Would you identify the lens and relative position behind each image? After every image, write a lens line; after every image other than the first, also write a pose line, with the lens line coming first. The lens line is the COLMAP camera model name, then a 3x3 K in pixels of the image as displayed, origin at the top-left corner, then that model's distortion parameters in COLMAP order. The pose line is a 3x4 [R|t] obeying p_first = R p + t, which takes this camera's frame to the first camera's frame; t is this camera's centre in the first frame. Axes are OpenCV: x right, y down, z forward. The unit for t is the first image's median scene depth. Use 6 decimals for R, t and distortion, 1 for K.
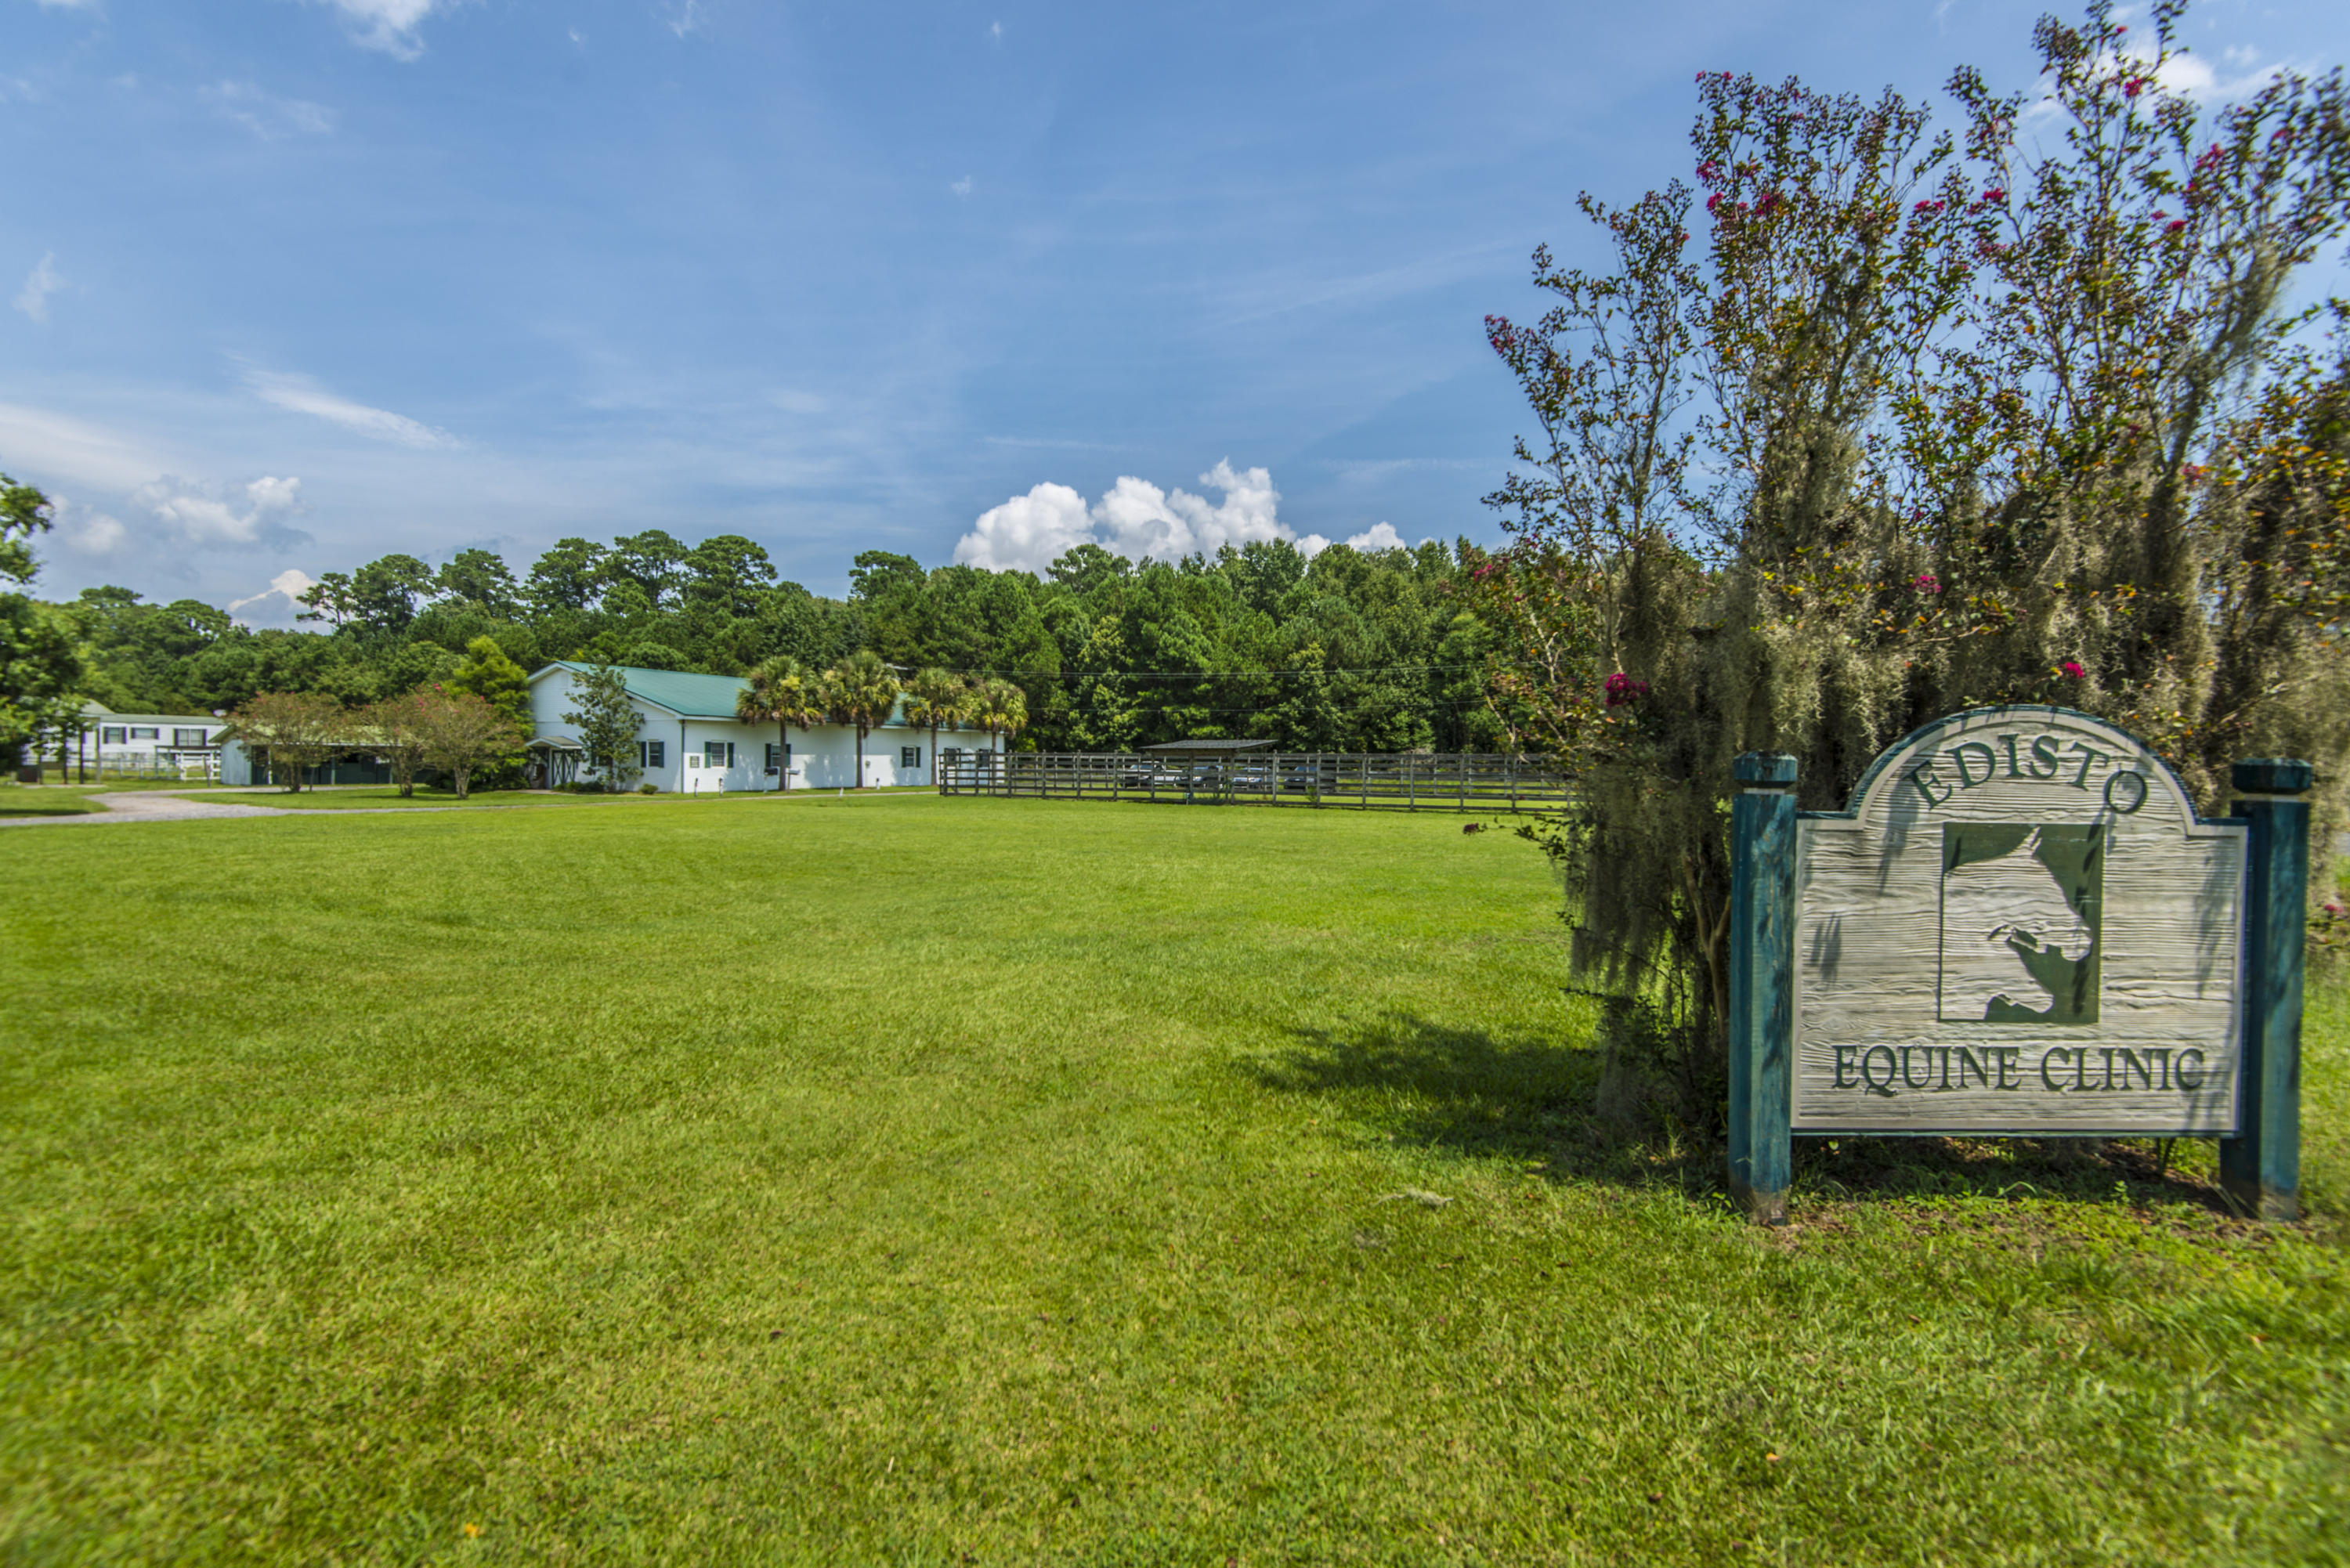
lens RADIAL K [[1066.3, 0, 1179.5], [0, 1066.3, 777.3], [0, 0, 1]] dist [0.026734, -0.014503]
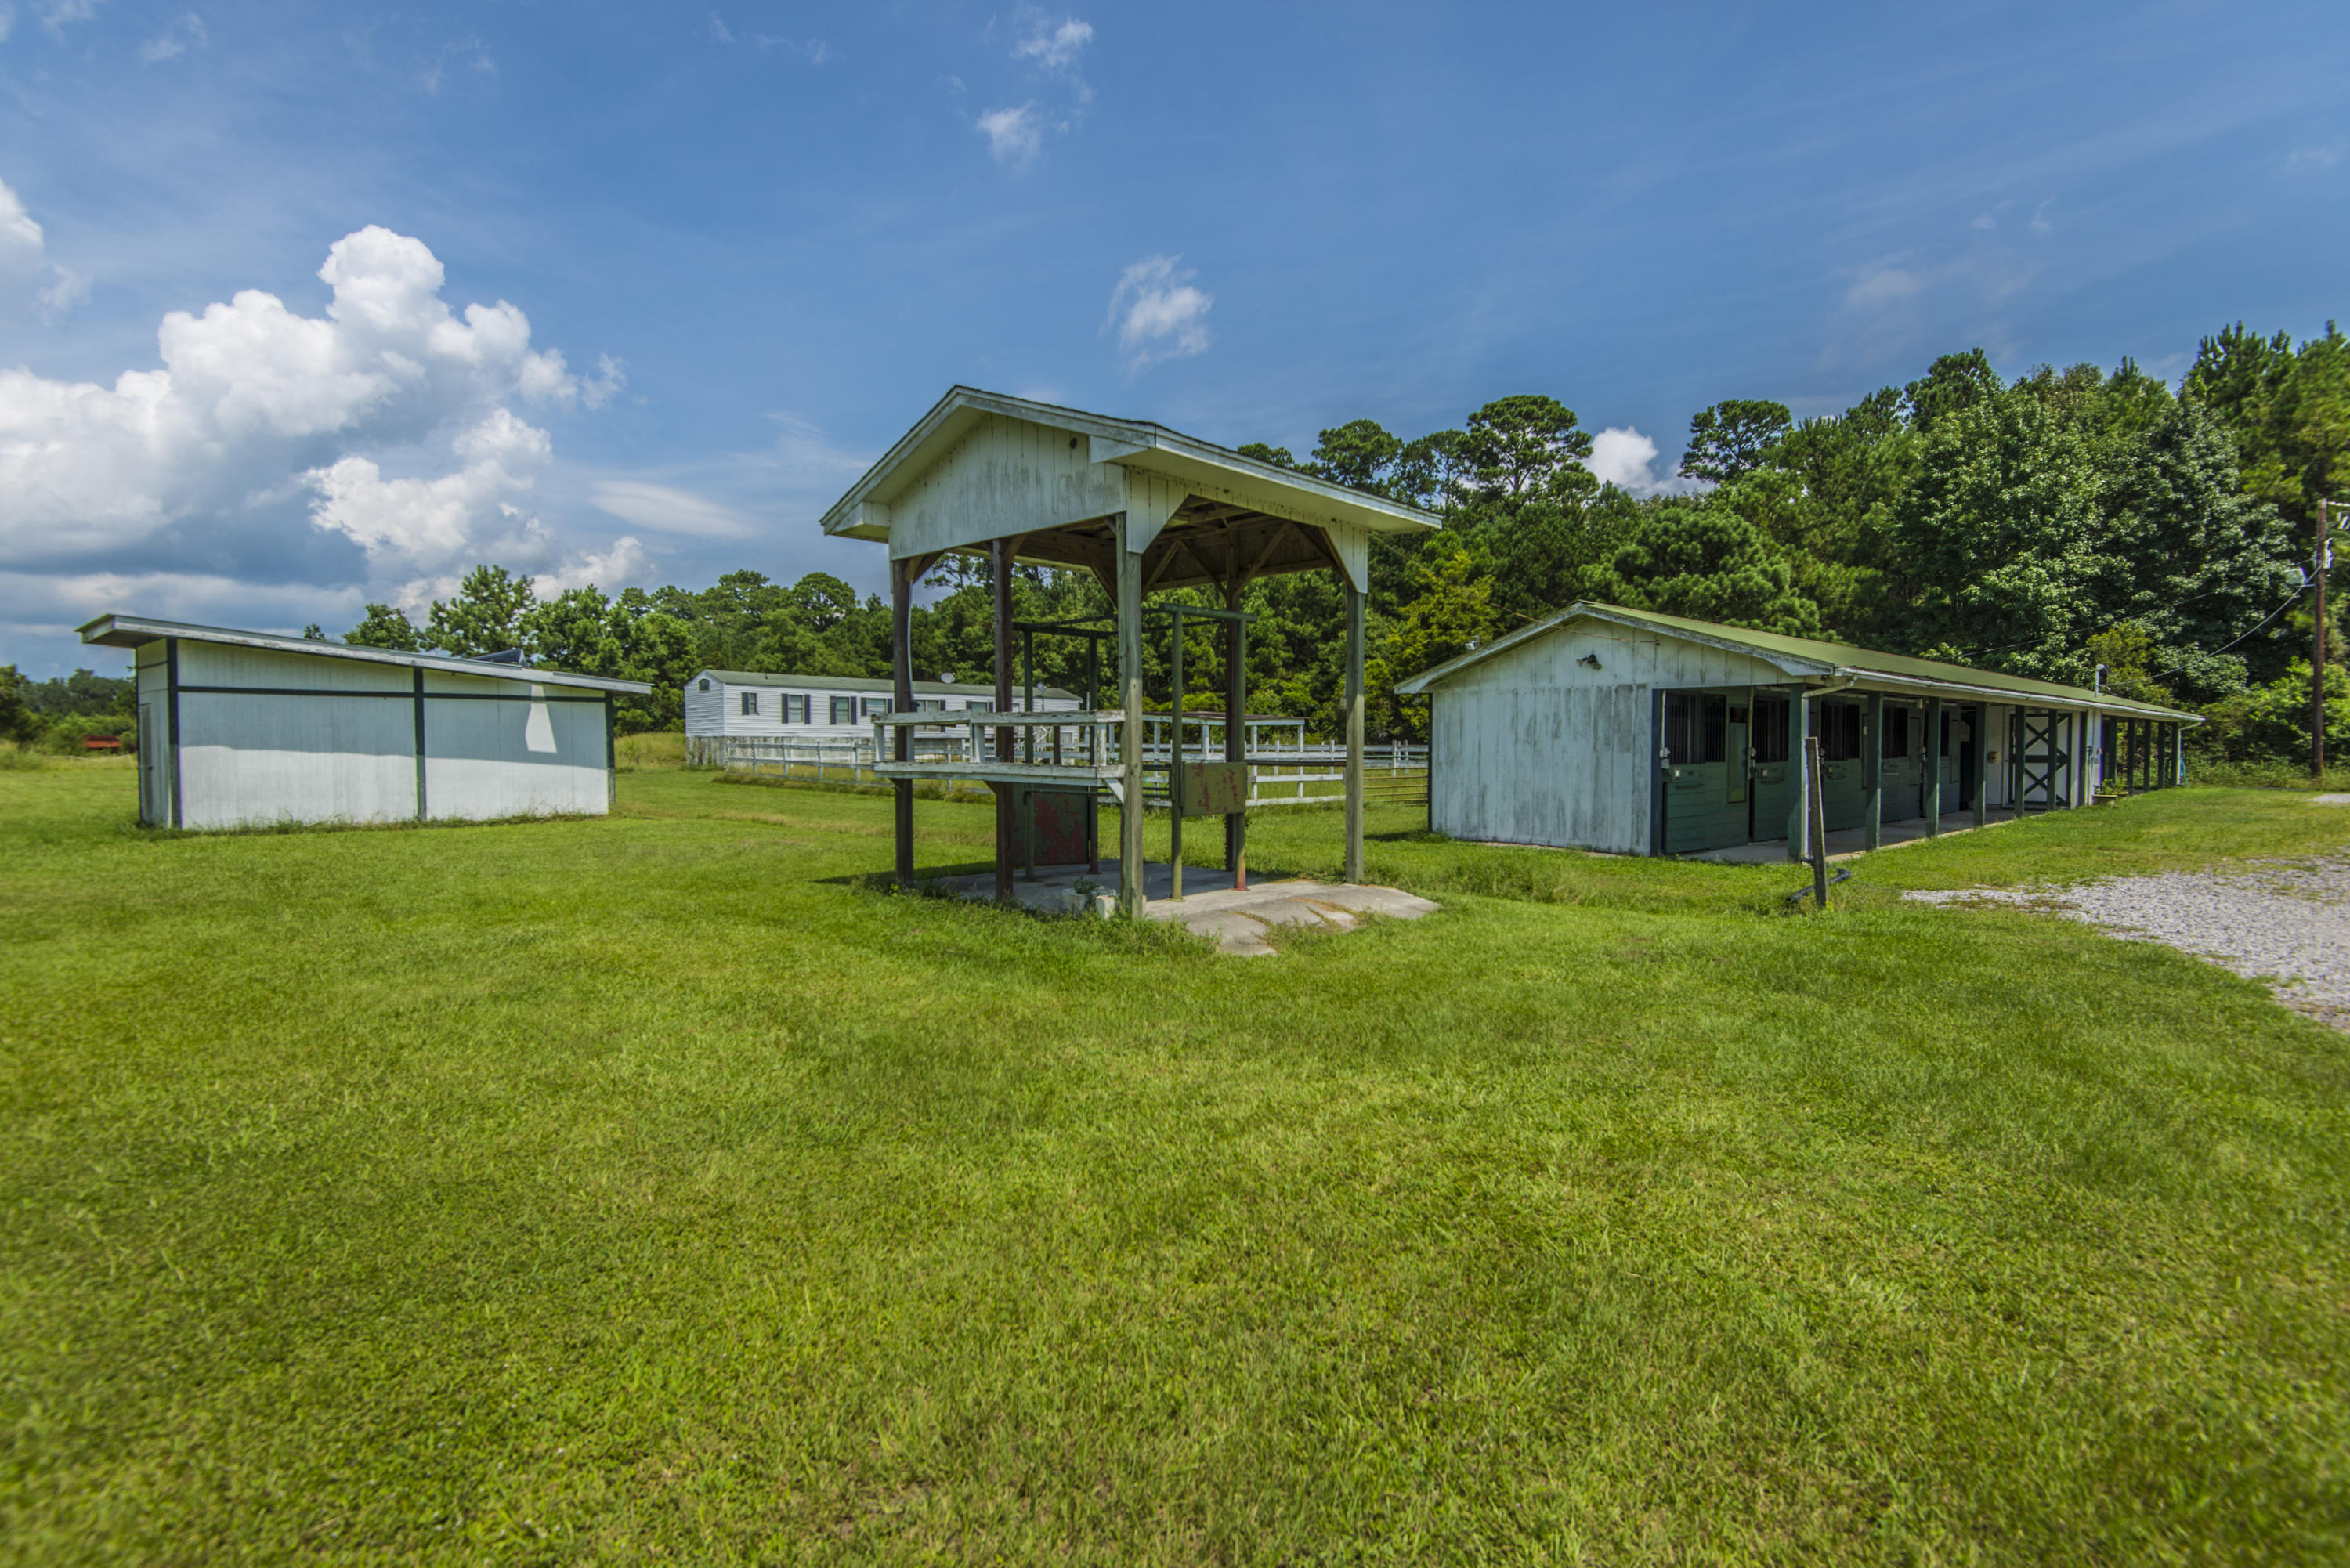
lens RADIAL K [[1066.3, 0, 1176.7], [0, 1066.3, 780.7], [0, 0, 1]] dist [0.026734, -0.014503]
pose [[0.934130, 0.004521, -0.356904, -0.667481], [0.001740, 0.999850, 0.017219, -0.010233], [0.356928, -0.016706, 0.933982, 0.561429]]
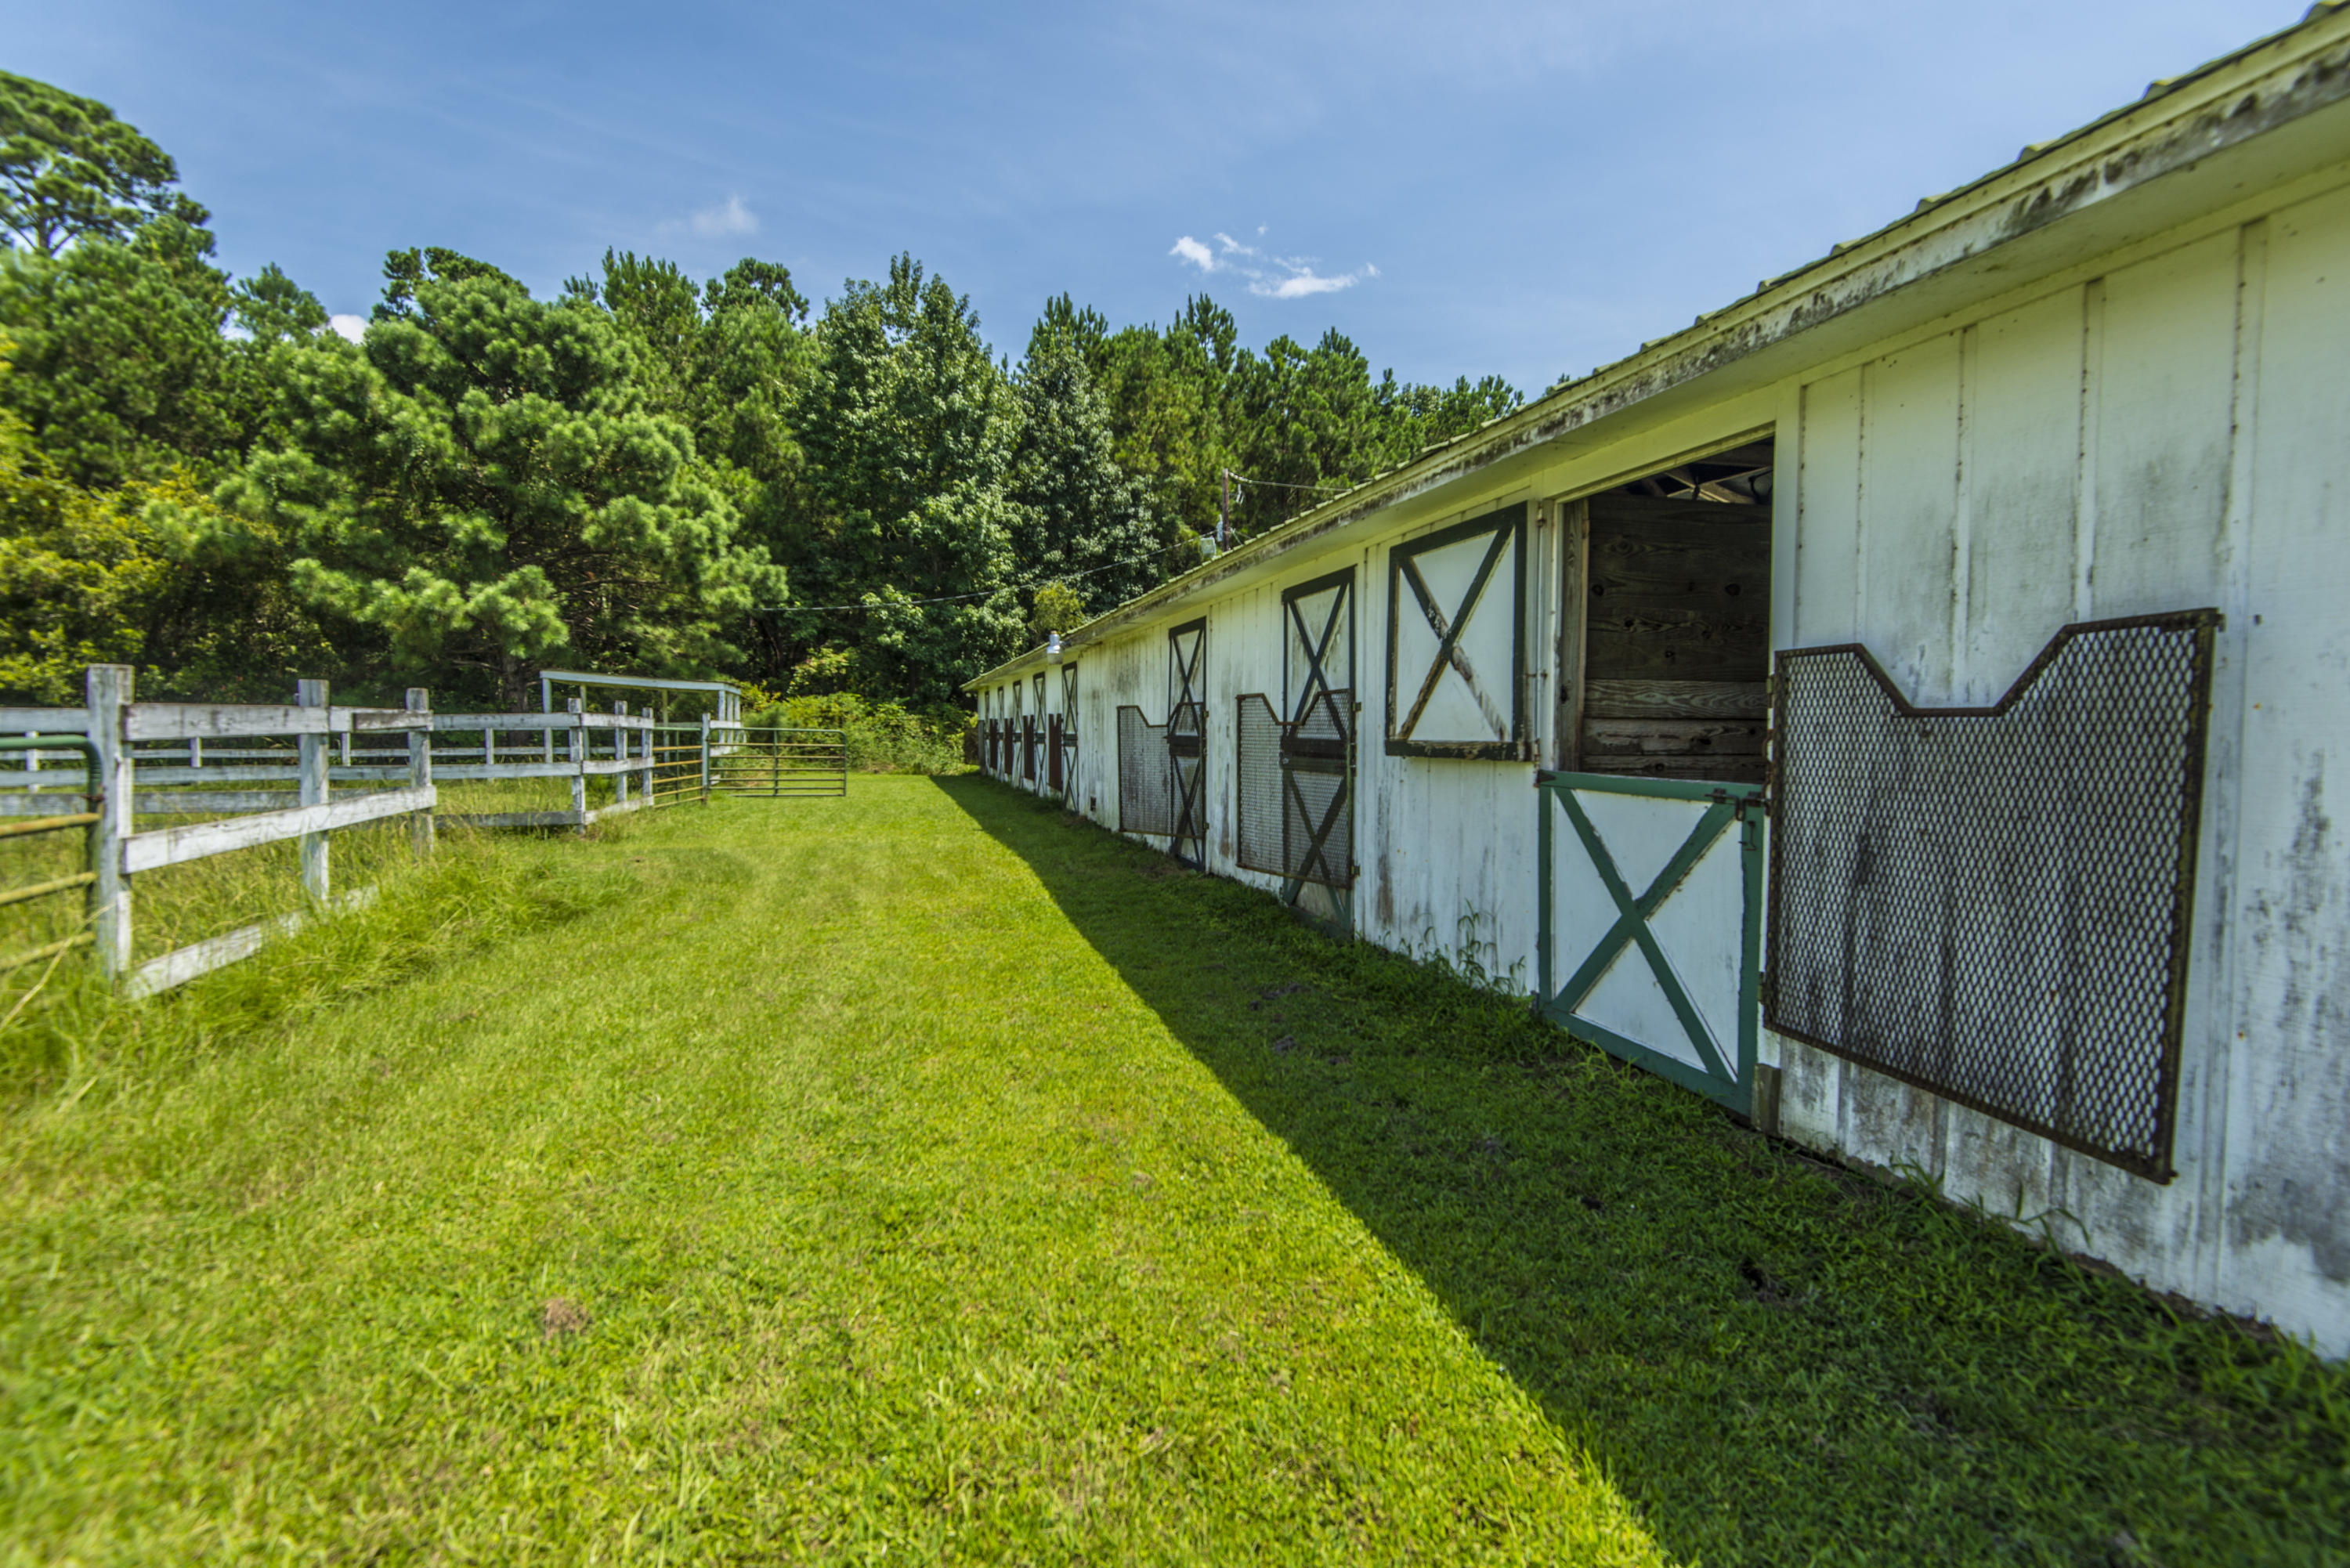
lens RADIAL K [[1066.3, 0, 1177.7], [0, 1066.3, 776.7], [0, 0, 1]] dist [0.026734, -0.014503]
pose [[0.729555, -0.042712, 0.682587, -0.698521], [0.020785, 0.998972, 0.040295, -0.012080], [-0.683607, -0.015210, 0.729692, 0.855464]]
